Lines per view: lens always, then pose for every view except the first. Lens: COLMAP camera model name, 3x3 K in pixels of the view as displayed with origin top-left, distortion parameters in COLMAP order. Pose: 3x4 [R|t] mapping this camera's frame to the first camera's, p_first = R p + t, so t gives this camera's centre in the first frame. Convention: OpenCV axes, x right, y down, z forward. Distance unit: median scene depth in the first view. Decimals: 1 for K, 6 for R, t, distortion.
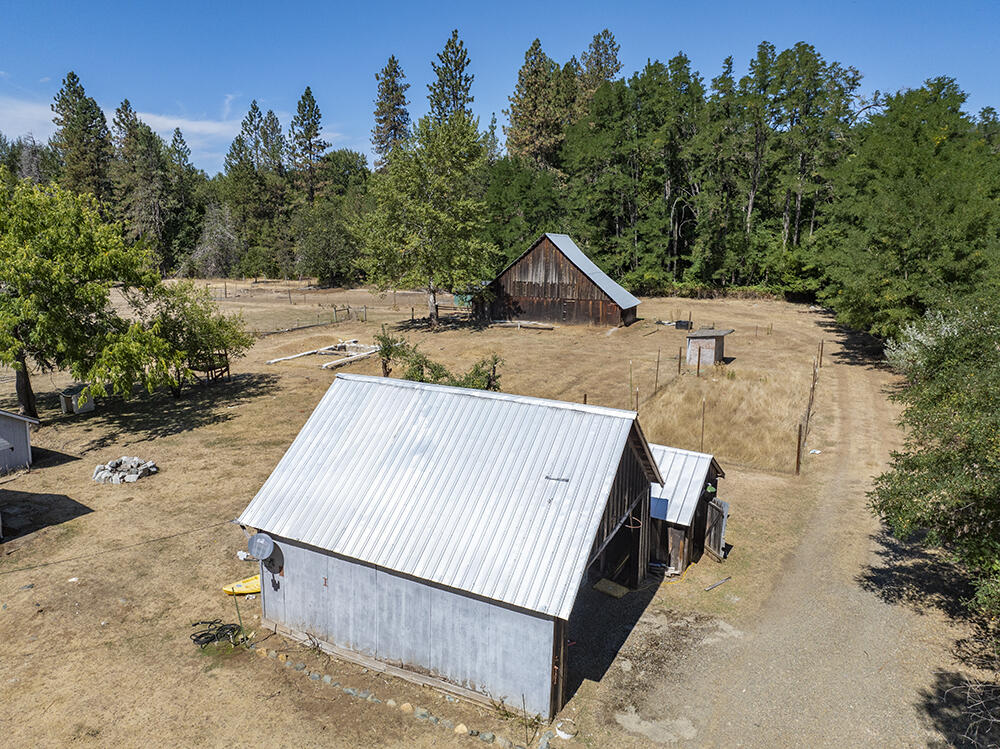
lens RADIAL K [[708.1, 0, 499.9], [0, 708.1, 372.9], [0, 0, 1]] dist [-0.046612, 0.023462]
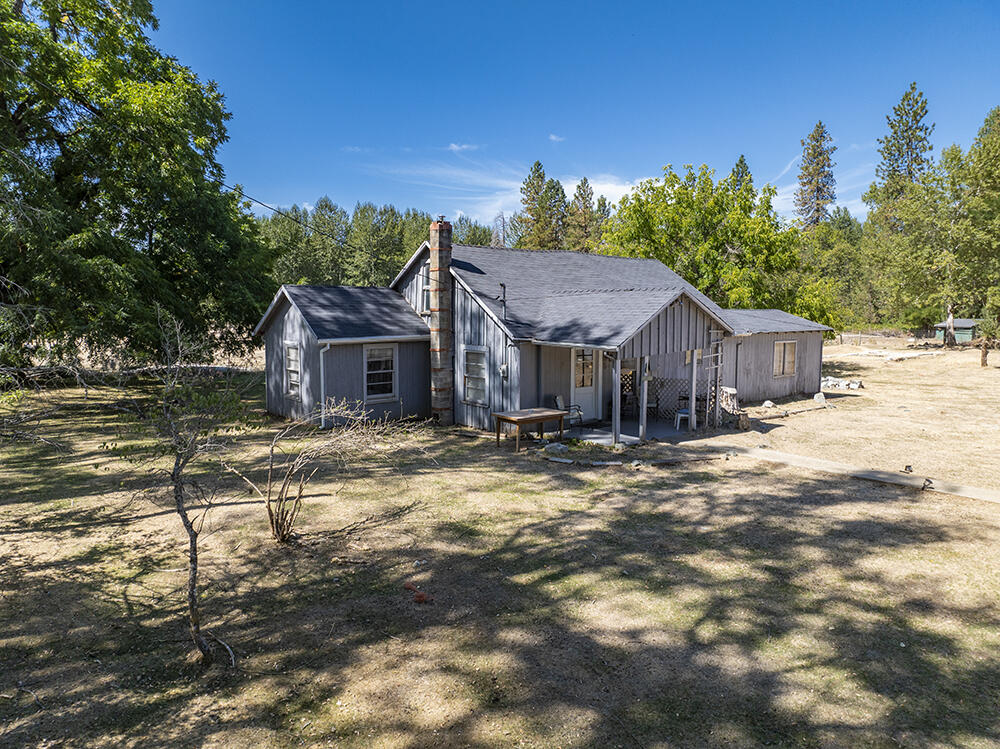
lens RADIAL K [[708.1, 0, 499.9], [0, 708.1, 372.9], [0, 0, 1]] dist [-0.046612, 0.023462]
pose [[0.890406, 0.037811, -0.453594, -0.155041], [-0.090747, 0.991284, -0.095504, 0.089600], [0.446029, 0.126199, 0.886077, -0.116214]]
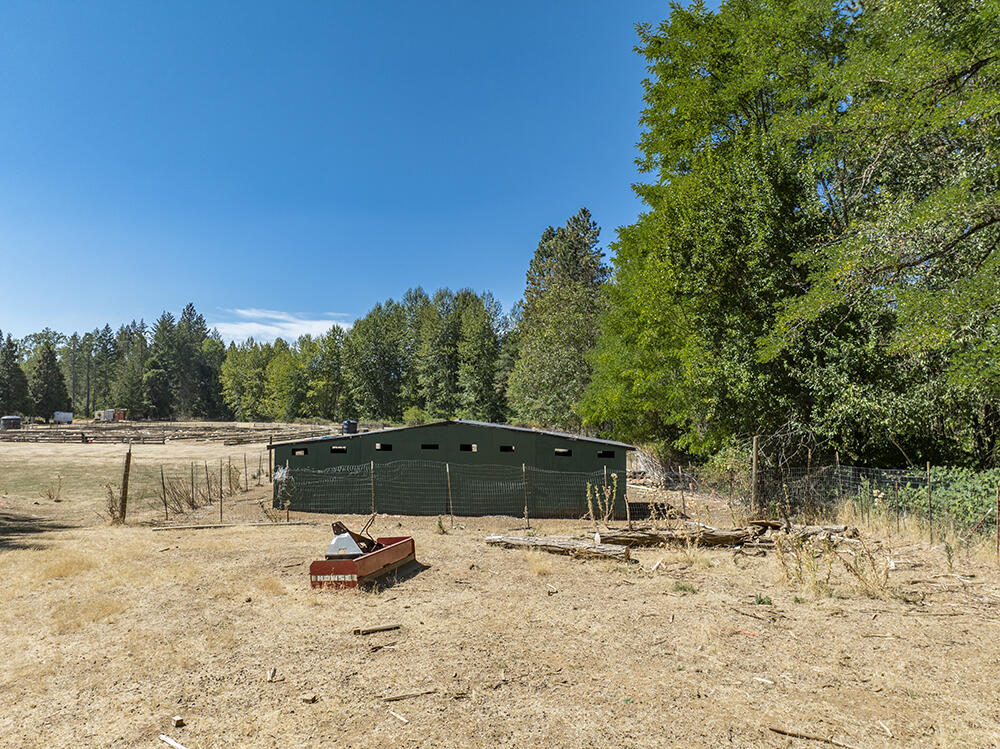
lens RADIAL K [[708.1, 0, 499.9], [0, 708.1, 372.9], [0, 0, 1]] dist [-0.046612, 0.023462]
pose [[0.427913, -0.052734, -0.902280, 0.218805], [-0.192271, 0.970135, -0.147886, -0.109560], [0.883132, 0.236765, 0.404994, 0.900301]]
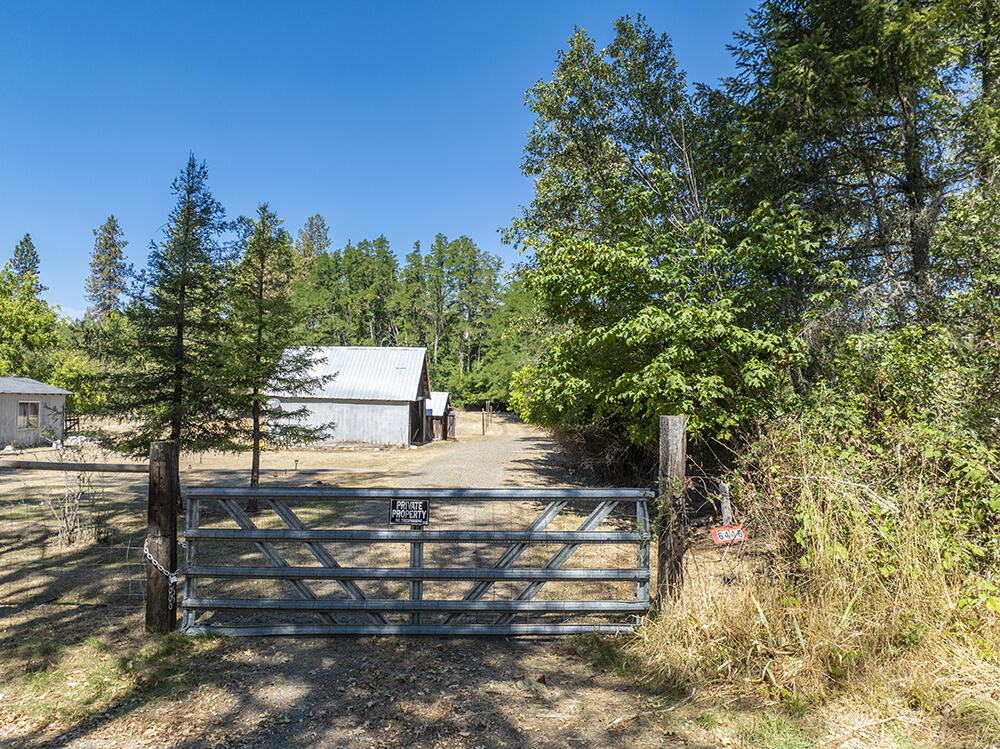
lens RADIAL K [[708.1, 0, 499.9], [0, 708.1, 372.9], [0, 0, 1]] dist [-0.046612, 0.023462]
pose [[0.903506, 0.020474, 0.428085, -0.115119], [0.083529, 0.971291, -0.222748, 0.126638], [-0.420356, 0.237012, 0.875857, -0.236158]]
